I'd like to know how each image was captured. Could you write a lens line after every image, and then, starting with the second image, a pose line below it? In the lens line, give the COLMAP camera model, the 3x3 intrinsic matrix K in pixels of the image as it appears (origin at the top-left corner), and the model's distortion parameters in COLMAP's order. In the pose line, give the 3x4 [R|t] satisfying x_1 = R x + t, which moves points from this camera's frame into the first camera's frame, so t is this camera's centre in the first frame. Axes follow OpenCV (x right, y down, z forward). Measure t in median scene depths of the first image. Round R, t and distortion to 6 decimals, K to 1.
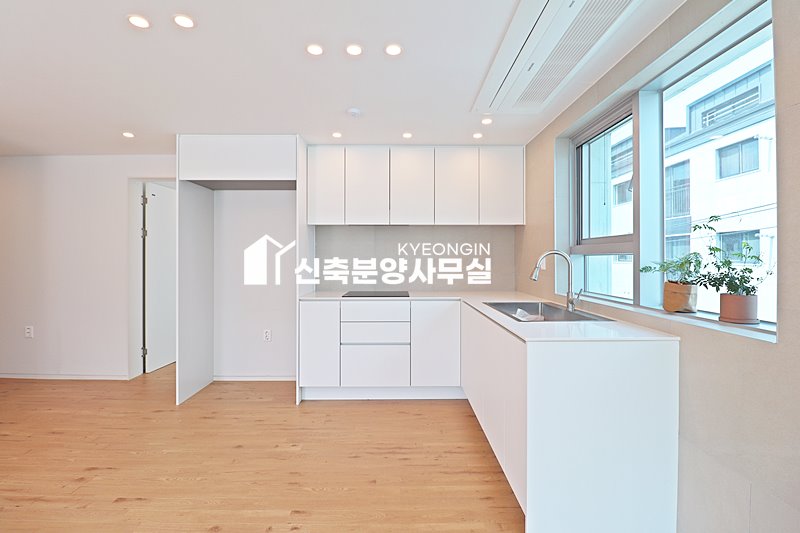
lens RADIAL K [[370.8, 0, 402.5], [0, 370.8, 260.2], [0, 0, 1]] dist [-0.002889, -0.011341]
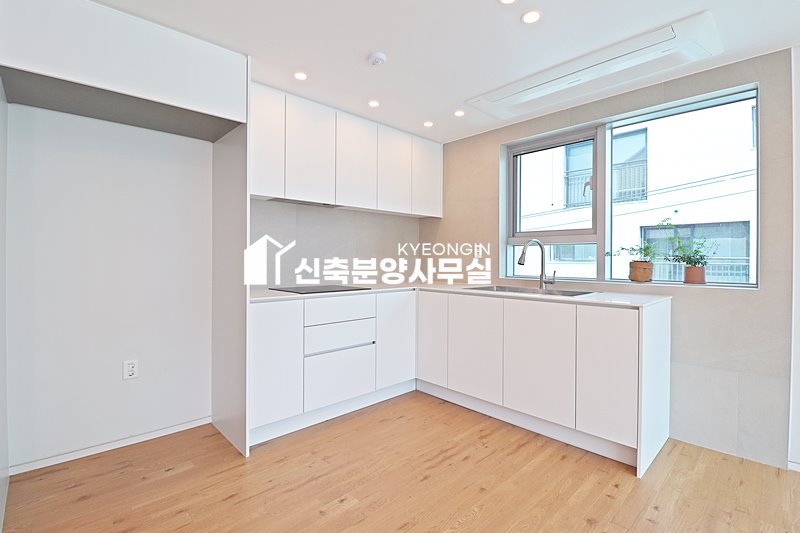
lens RADIAL K [[370.8, 0, 402.0], [0, 370.8, 262.5], [0, 0, 1]] dist [-0.002889, -0.011341]
pose [[0.729012, -0.002462, 0.684496, -0.604900], [-0.002776, 0.999975, 0.006554, 0.034774], [-0.684495, -0.006678, 0.728987, 0.357796]]
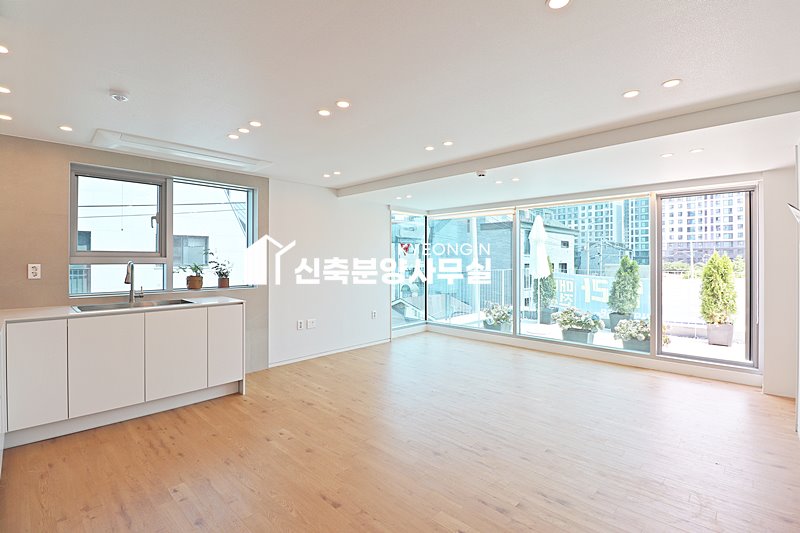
lens RADIAL K [[370.8, 0, 403.4], [0, 370.8, 258.6], [0, 0, 1]] dist [-0.002889, -0.011341]
pose [[-0.716761, 0.002170, 0.697315, -1.101179], [0.002151, 0.999997, -0.000901, -0.027785], [-0.697315, 0.000854, -0.716764, 1.083842]]
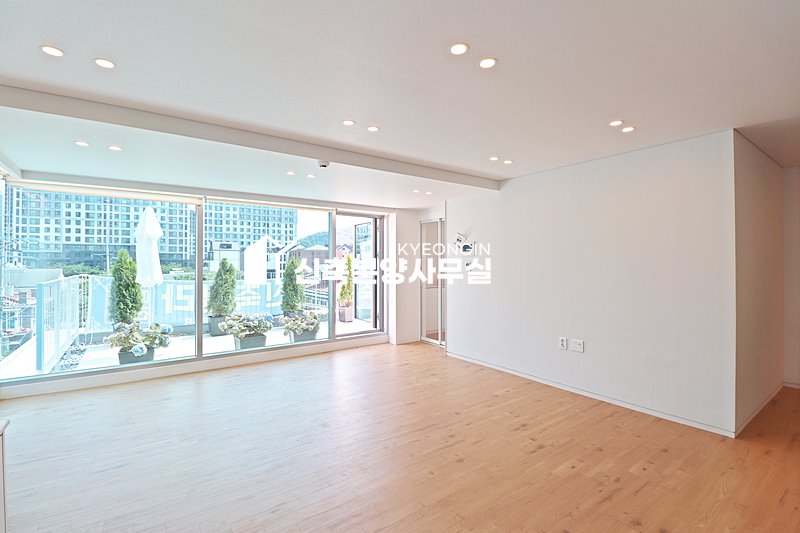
lens RADIAL K [[370.8, 0, 399.7], [0, 370.8, 262.7], [0, 0, 1]] dist [-0.002889, -0.011341]
pose [[-0.818501, 0.002049, -0.574502, 0.080495], [0.000036, 0.999994, 0.003515, -0.028940], [0.574506, 0.002856, -0.818496, 1.023228]]
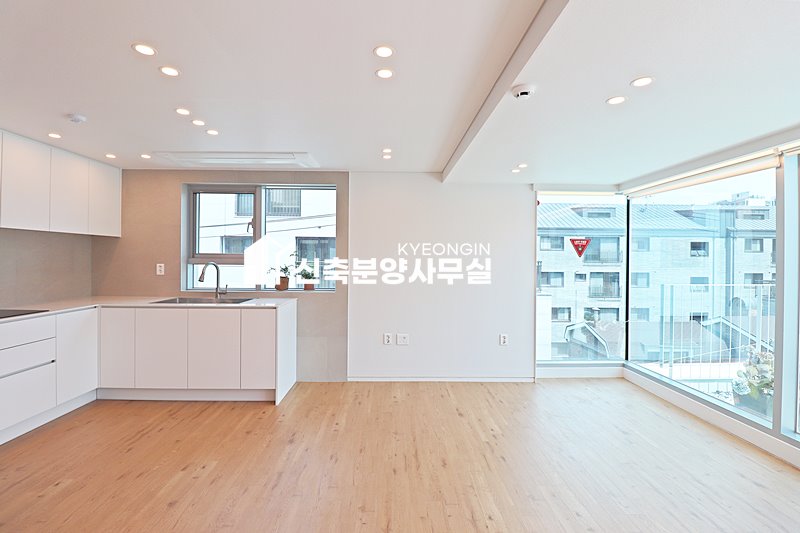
lens RADIAL K [[370.8, 0, 399.3], [0, 370.8, 258.1], [0, 0, 1]] dist [-0.002889, -0.011341]
pose [[-0.009888, 0.002037, 0.999949, -1.022342], [-0.005508, 0.999983, -0.002091, -0.038552], [-0.999936, -0.005529, -0.009877, 0.167904]]
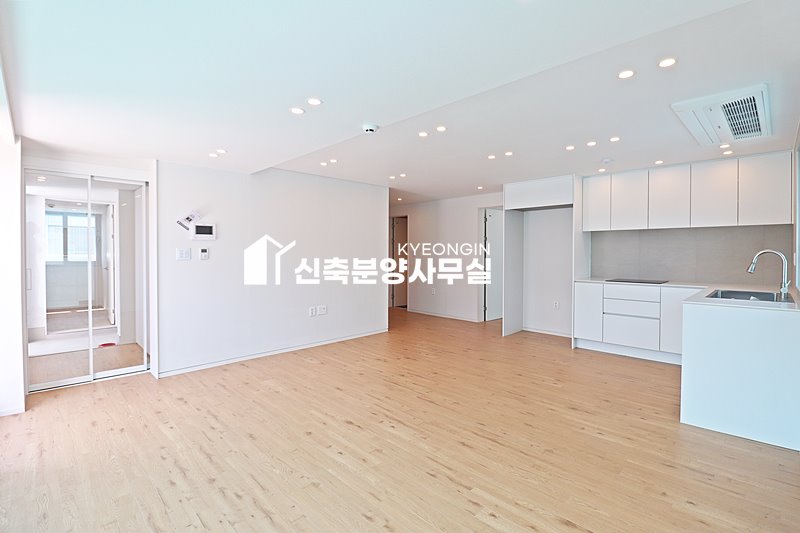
lens RADIAL K [[370.8, 0, 400.7], [0, 370.8, 256.8], [0, 0, 1]] dist [-0.002889, -0.011341]
pose [[0.695075, 0.010728, -0.718857, 0.365266], [-0.003763, 0.999929, 0.011285, -0.009944], [0.718927, -0.005139, 0.695066, -0.663888]]
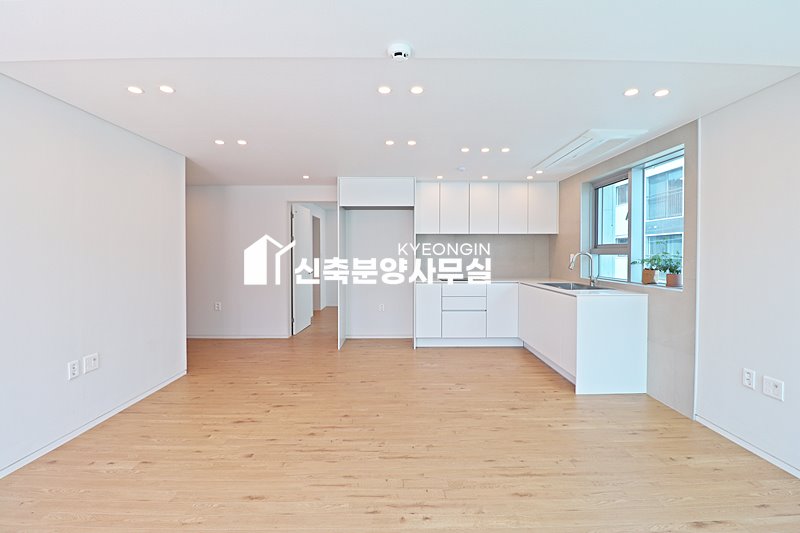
lens RADIAL K [[370.8, 0, 401.4], [0, 370.8, 261.2], [0, 0, 1]] dist [-0.002889, -0.011341]
pose [[0.999997, -0.000253, -0.002353, -0.378276], [0.000294, 0.999848, 0.017419, -0.012015], [0.002348, -0.017420, 0.999846, -0.640994]]
